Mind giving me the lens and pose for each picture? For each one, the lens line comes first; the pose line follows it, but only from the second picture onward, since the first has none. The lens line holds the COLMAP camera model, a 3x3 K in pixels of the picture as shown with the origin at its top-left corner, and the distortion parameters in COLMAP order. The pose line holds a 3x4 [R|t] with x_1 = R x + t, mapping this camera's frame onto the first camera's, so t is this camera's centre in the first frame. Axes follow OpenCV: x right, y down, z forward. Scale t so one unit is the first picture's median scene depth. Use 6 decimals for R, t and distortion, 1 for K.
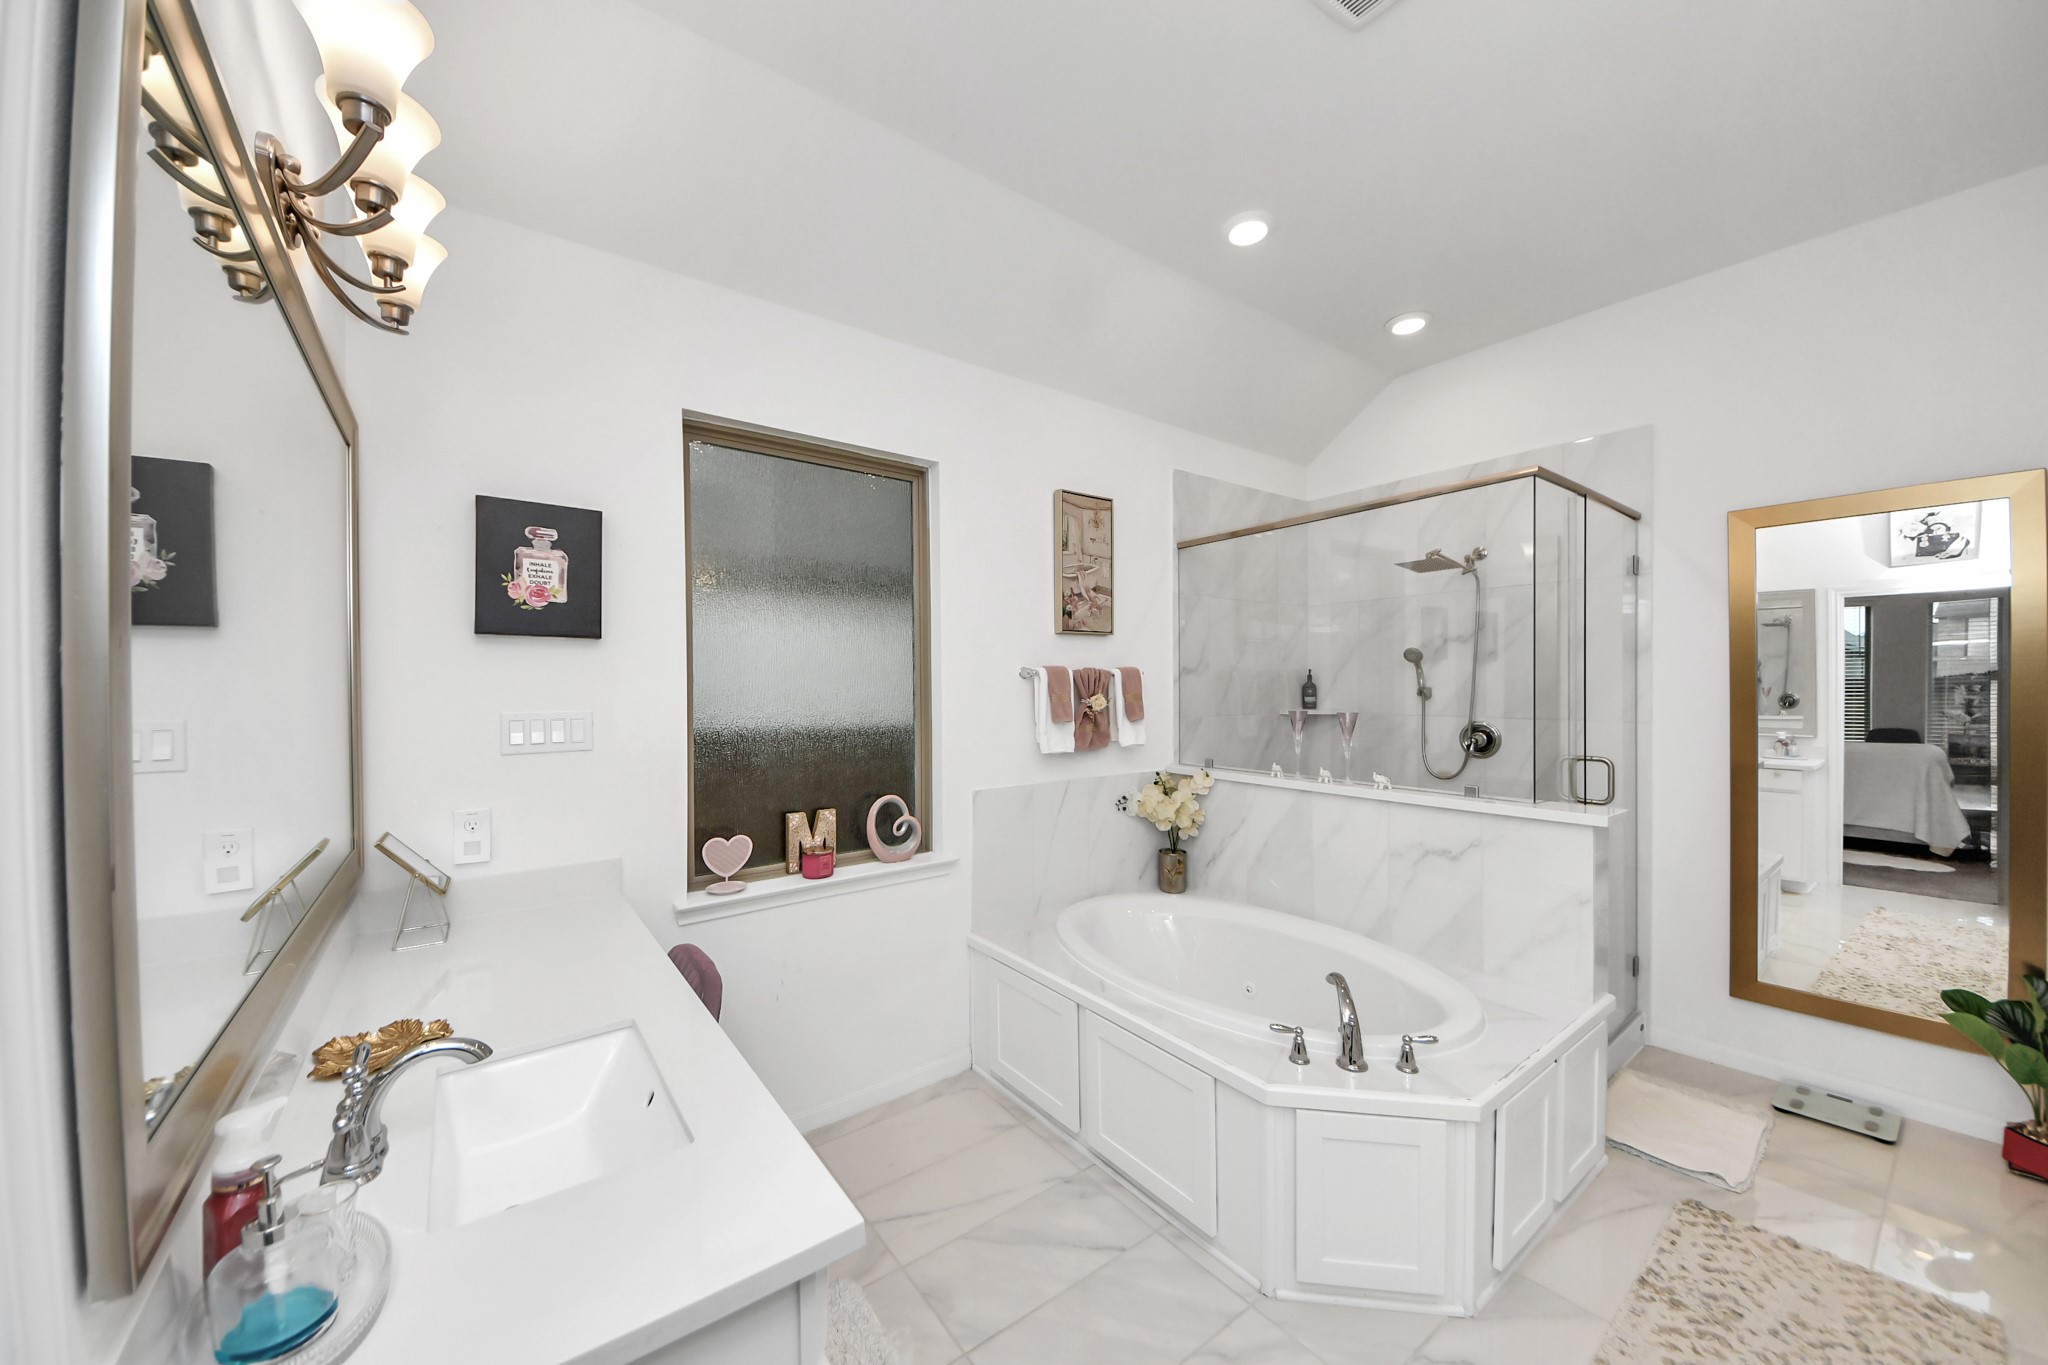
lens RADIAL K [[737.6, 0, 1012.8], [0, 737.6, 686.7], [0, 0, 1]] dist [0.035915, -0.000009]
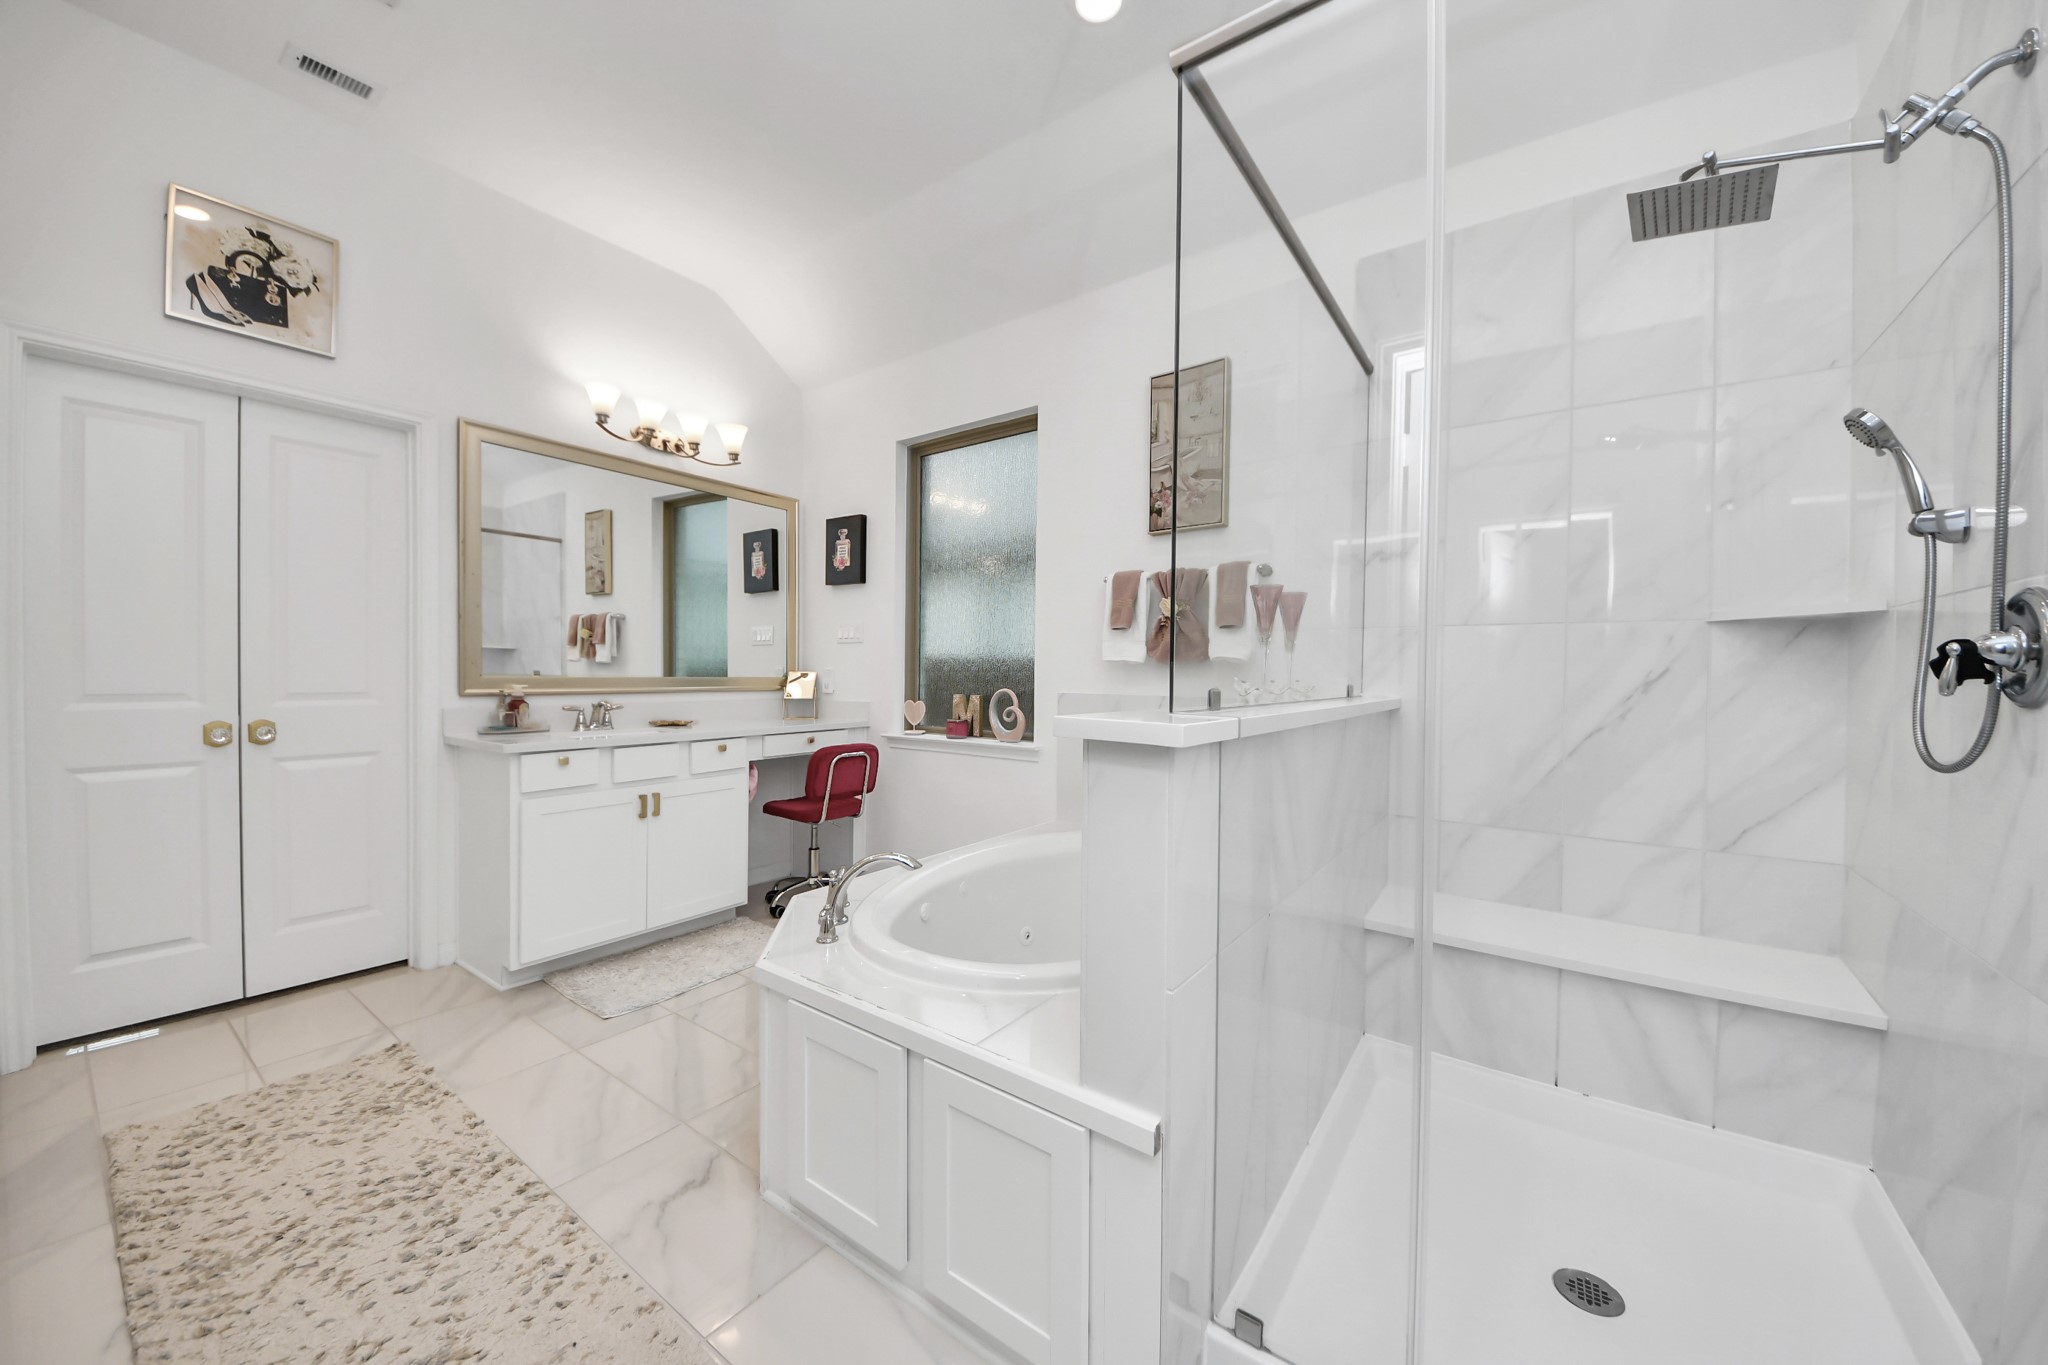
lens RADIAL K [[737.6, 0, 1012.8], [0, 737.6, 686.7], [0, 0, 1]] dist [0.035915, -0.000009]
pose [[0.275001, 0.030458, -0.960961, 1.020946], [-0.015595, 0.999508, 0.027217, 0.106705], [0.961318, 0.007501, 0.275340, 0.649744]]
